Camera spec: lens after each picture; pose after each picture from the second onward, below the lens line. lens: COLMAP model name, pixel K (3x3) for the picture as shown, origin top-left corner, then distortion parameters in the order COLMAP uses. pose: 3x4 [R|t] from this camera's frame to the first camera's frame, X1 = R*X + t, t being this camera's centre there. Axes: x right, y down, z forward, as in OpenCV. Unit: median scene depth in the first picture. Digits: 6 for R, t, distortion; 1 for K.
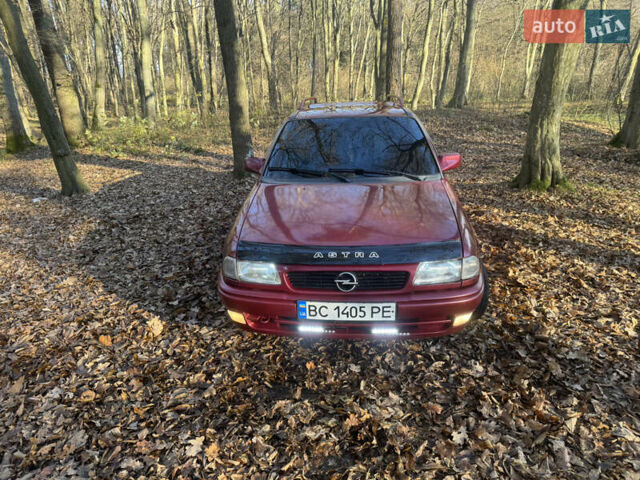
lens RADIAL K [[452.3, 0, 321.7], [0, 452.3, 238.1], [0, 0, 1]] dist [0.033446, -0.038674]
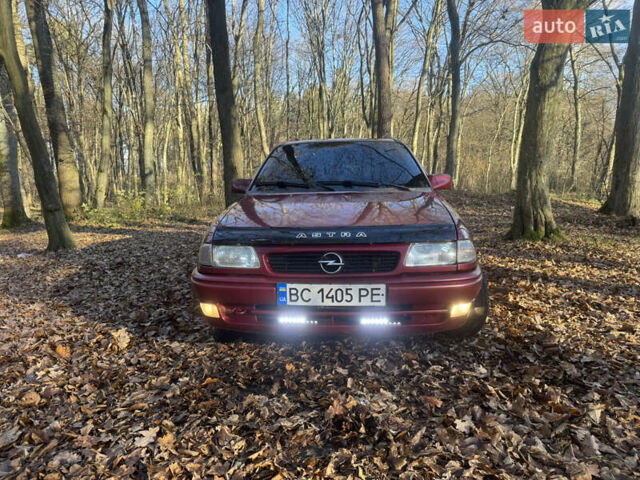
lens RADIAL K [[452.3, 0, 320.0], [0, 452.3, 241.4], [0, 0, 1]] dist [0.033446, -0.038674]
pose [[0.999940, 0.009057, 0.006175, 0.022844], [-0.007633, 0.979608, -0.200775, 0.210811], [-0.007868, 0.200716, 0.979618, 0.087742]]
